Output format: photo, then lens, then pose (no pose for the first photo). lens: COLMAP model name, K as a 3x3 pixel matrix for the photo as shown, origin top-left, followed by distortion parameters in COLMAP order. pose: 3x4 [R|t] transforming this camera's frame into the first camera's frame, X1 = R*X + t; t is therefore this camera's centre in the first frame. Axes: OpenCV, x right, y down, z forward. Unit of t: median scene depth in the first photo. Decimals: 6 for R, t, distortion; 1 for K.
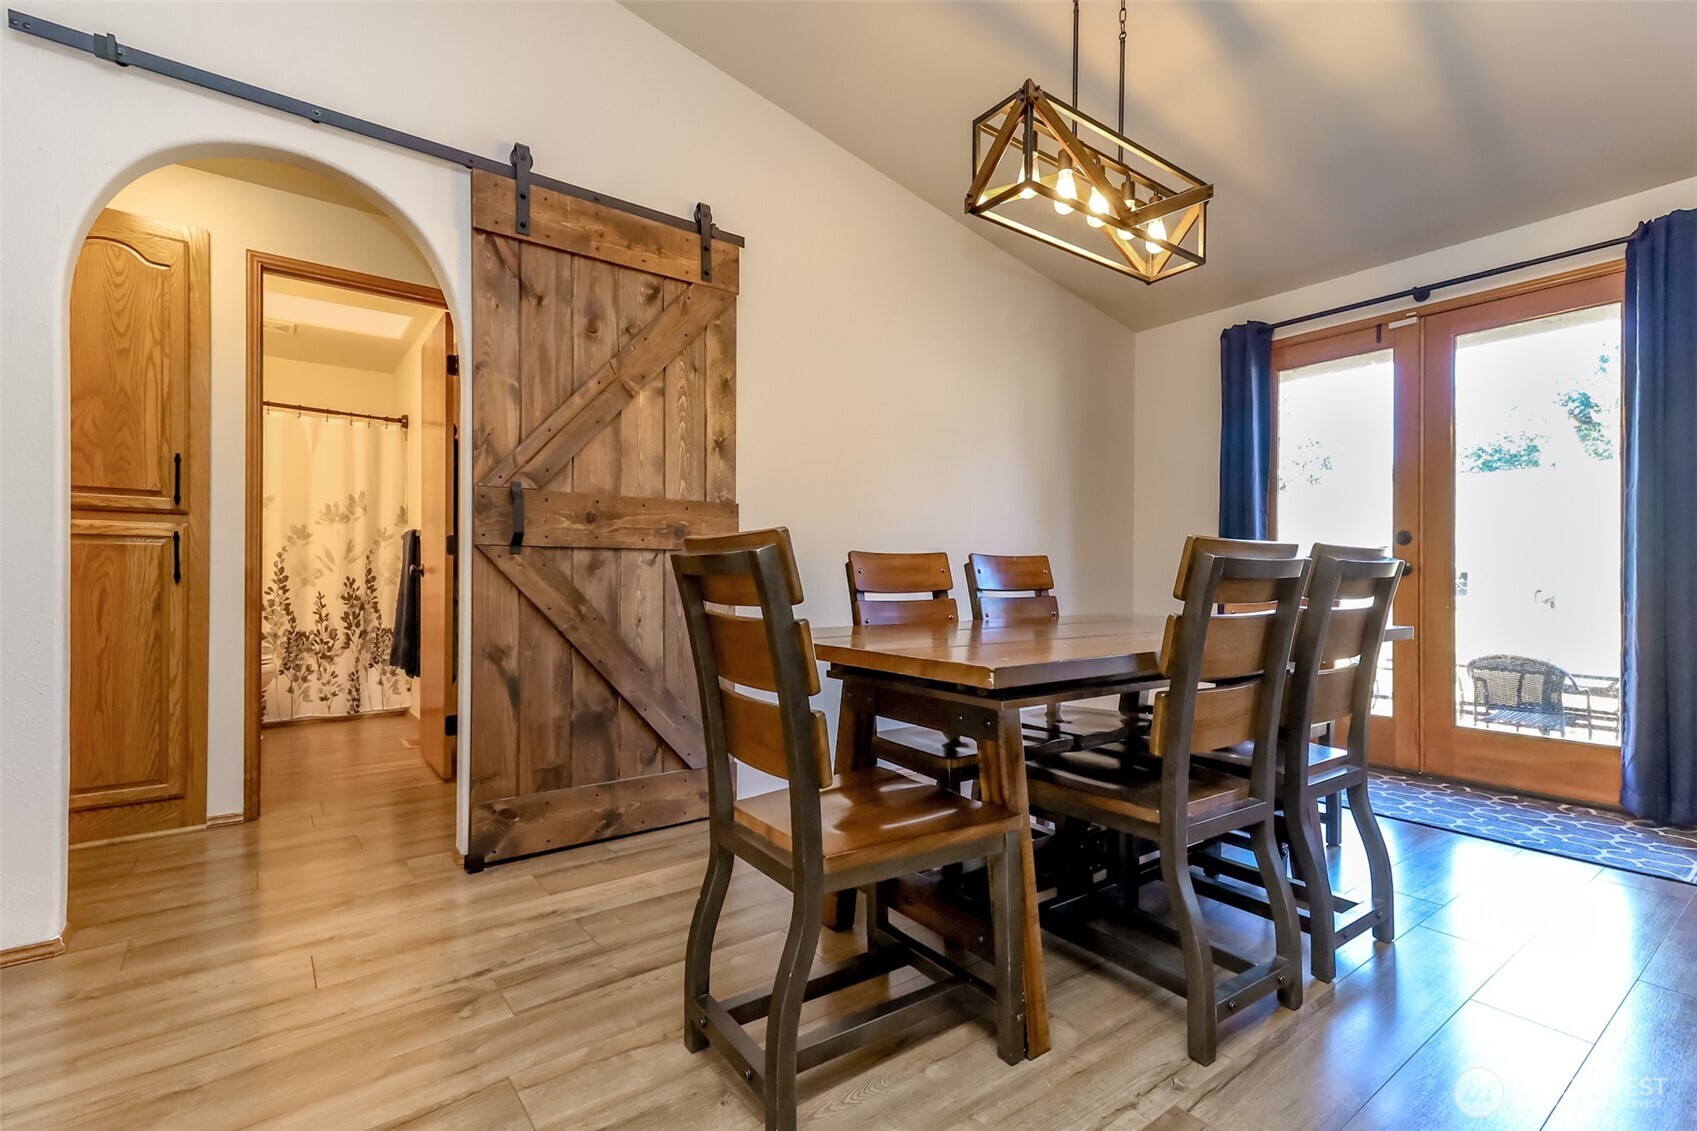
lens RADIAL K [[777.8, 0, 861.6], [0, 777.8, 572.1], [0, 0, 1]] dist [0.019133, 0.000312]
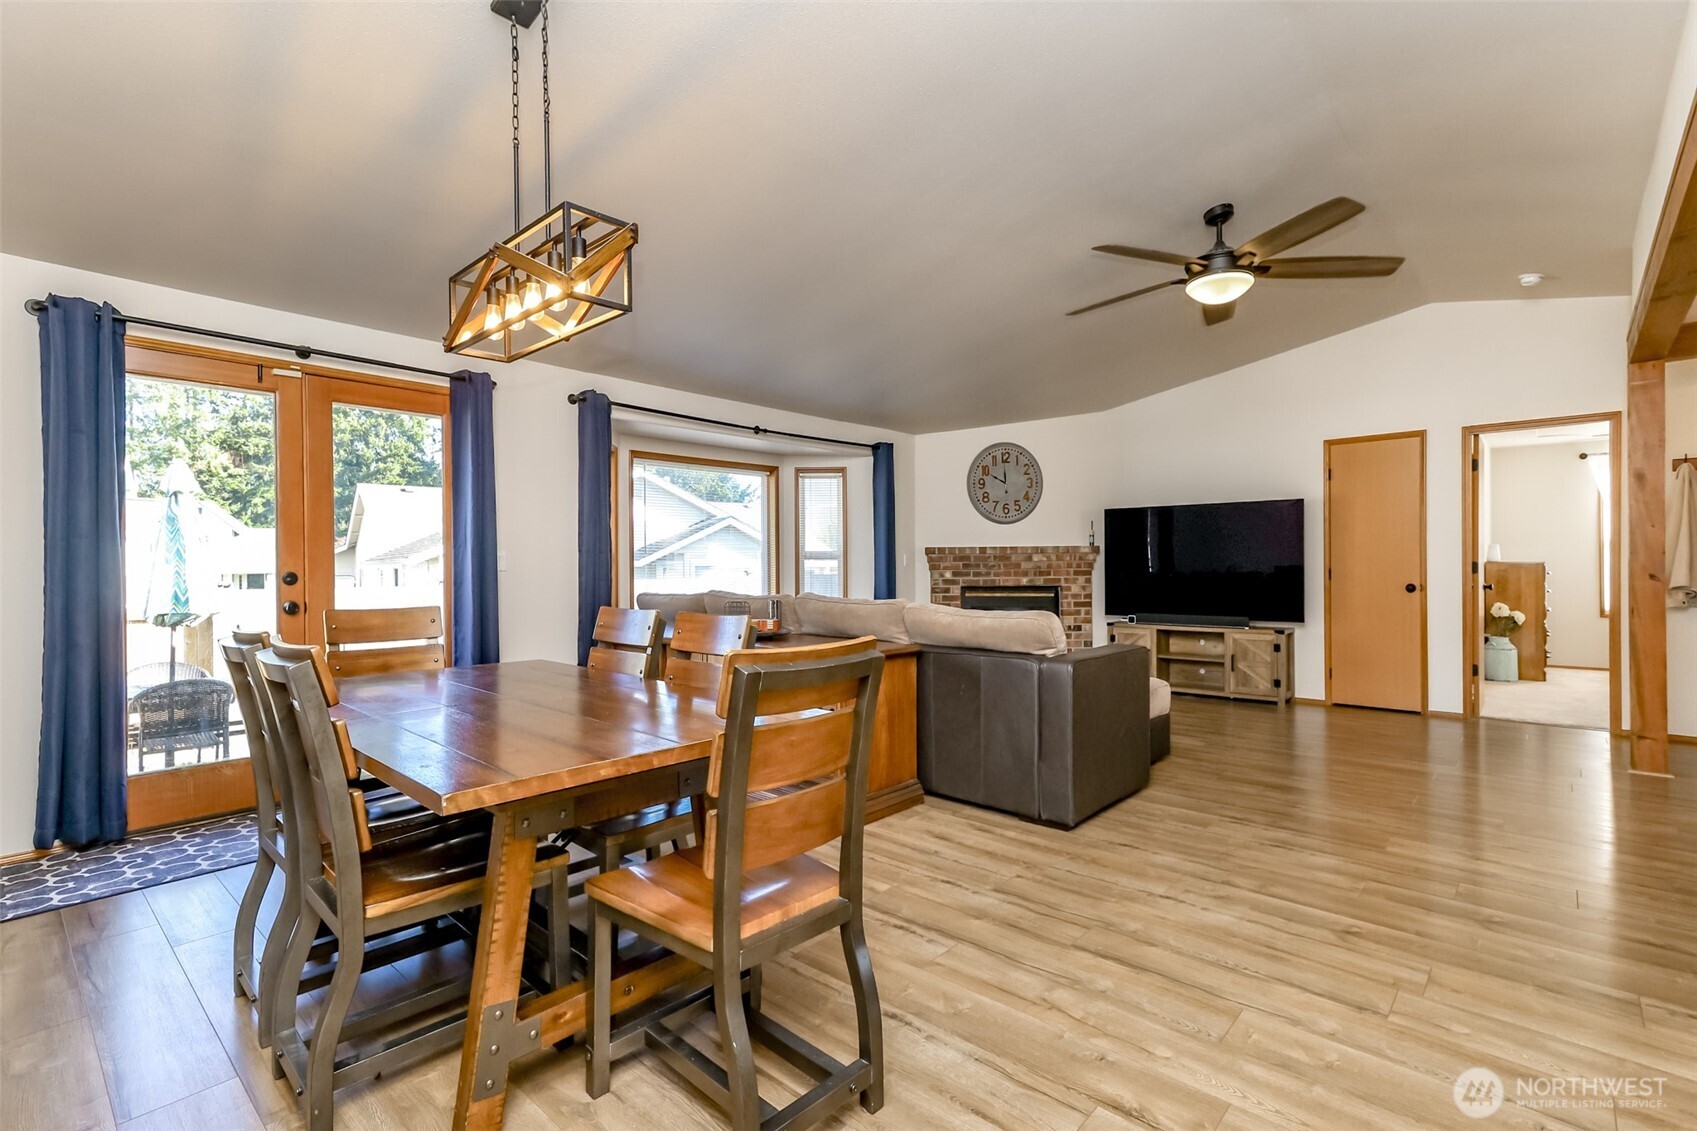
lens RADIAL K [[777.8, 0, 866.2], [0, 777.8, 568.3], [0, 0, 1]] dist [0.019133, 0.000312]
pose [[-0.187525, -0.004699, 0.982249, -0.597052], [0.000217, 0.999988, 0.004825, -0.075773], [-0.982260, 0.001118, -0.187522, 0.537791]]
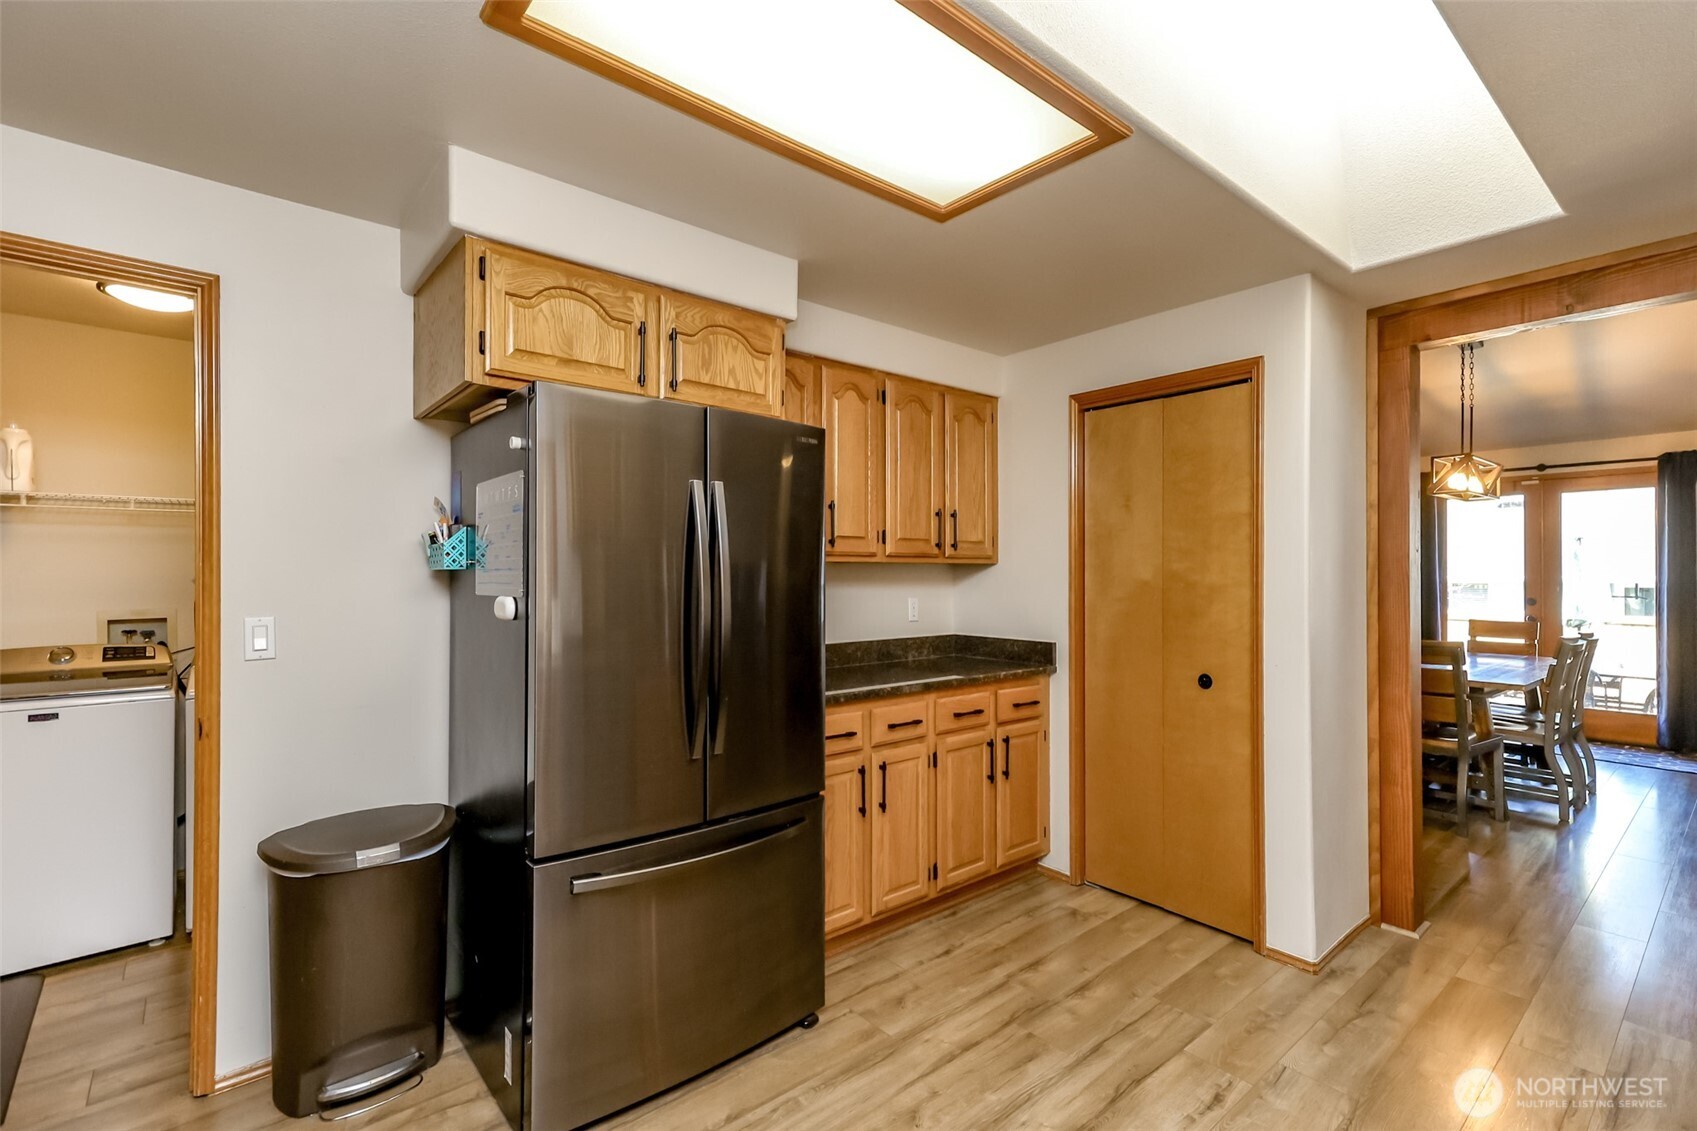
lens RADIAL K [[777.8, 0, 845.7], [0, 777.8, 567.4], [0, 0, 1]] dist [0.019133, 0.000312]
pose [[0.999765, -0.003995, 0.021310, -1.131748], [0.003989, 0.999992, 0.000345, -0.158339], [-0.021311, -0.000260, 0.999773, -0.955946]]
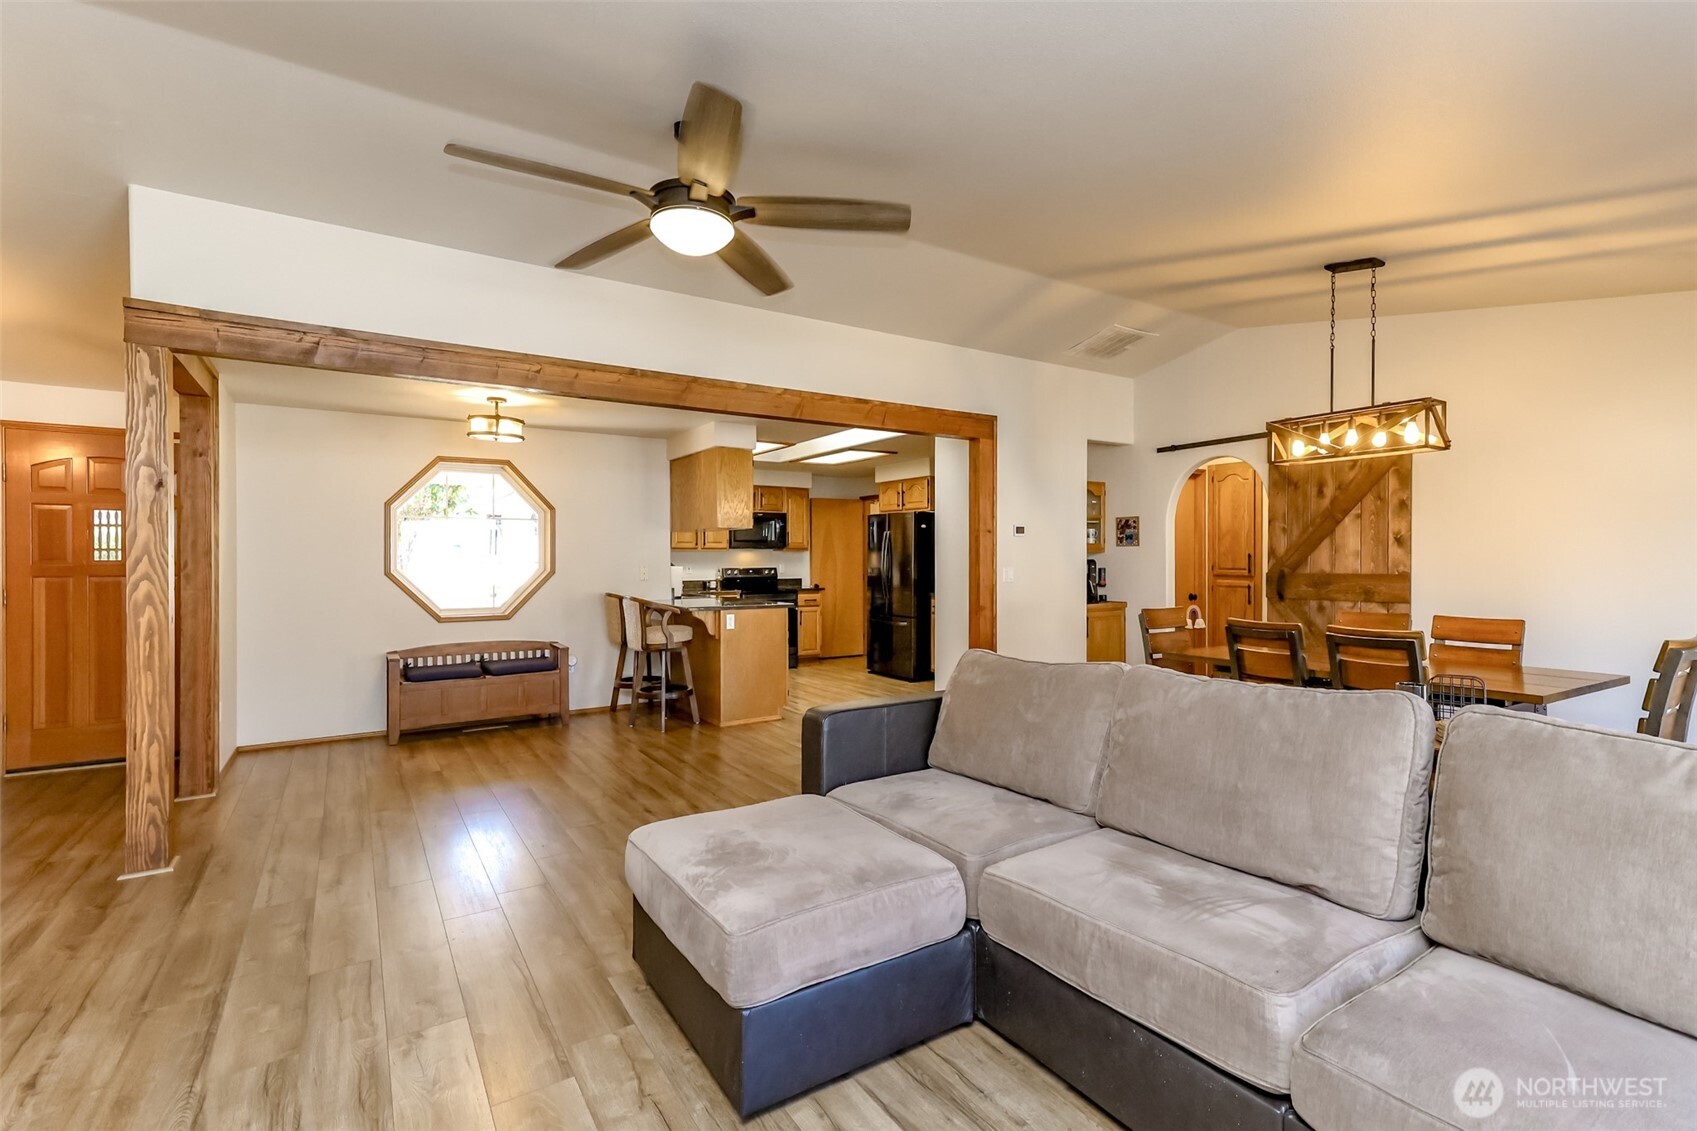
lens RADIAL K [[777.8, 0, 855.6], [0, 777.8, 566.7], [0, 0, 1]] dist [0.019133, 0.000312]
pose [[-0.086119, 0.006961, -0.996261, 1.650198], [0.010857, 0.999923, 0.006048, -0.130545], [0.996226, -0.010295, -0.086188, -0.030468]]
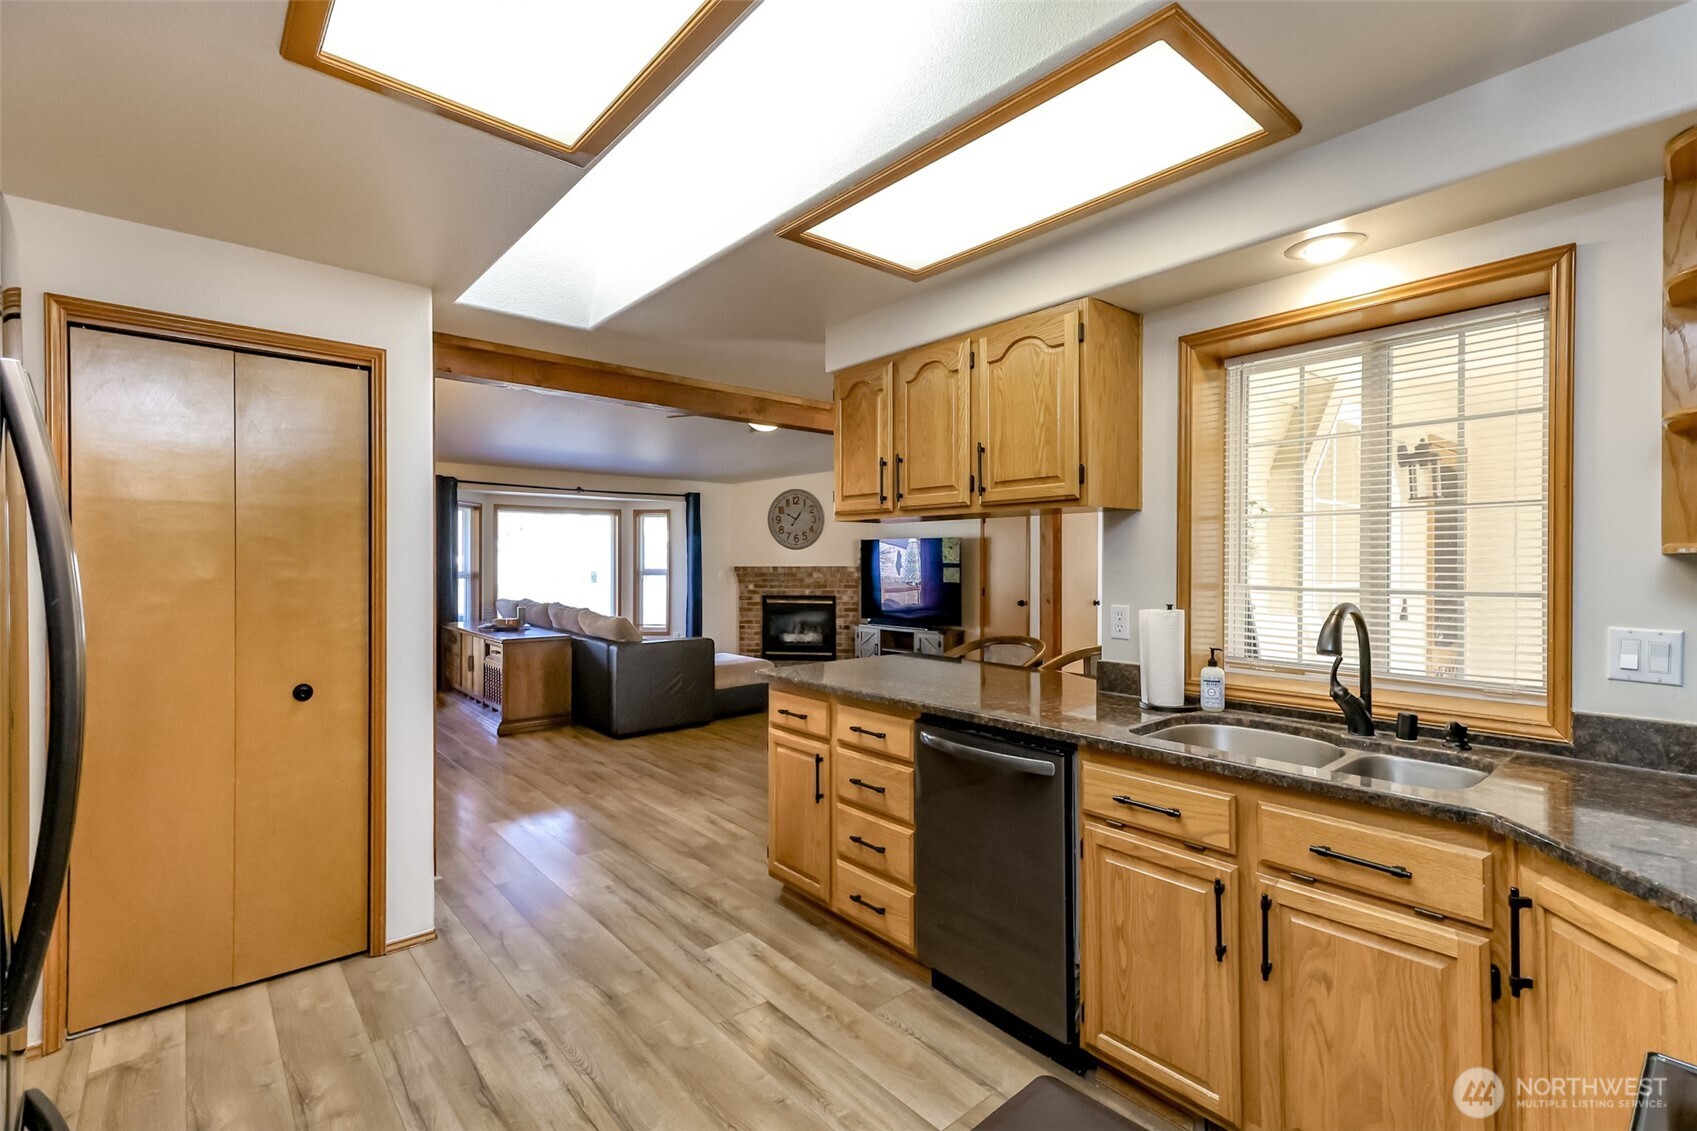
lens RADIAL K [[777.8, 0, 870.8], [0, 777.8, 563.4], [0, 0, 1]] dist [0.019133, 0.000312]
pose [[-0.067281, -0.005800, 0.997717, -1.633254], [-0.009282, 0.999943, 0.005187, -0.167715], [-0.997691, -0.008912, -0.067331, -0.491384]]
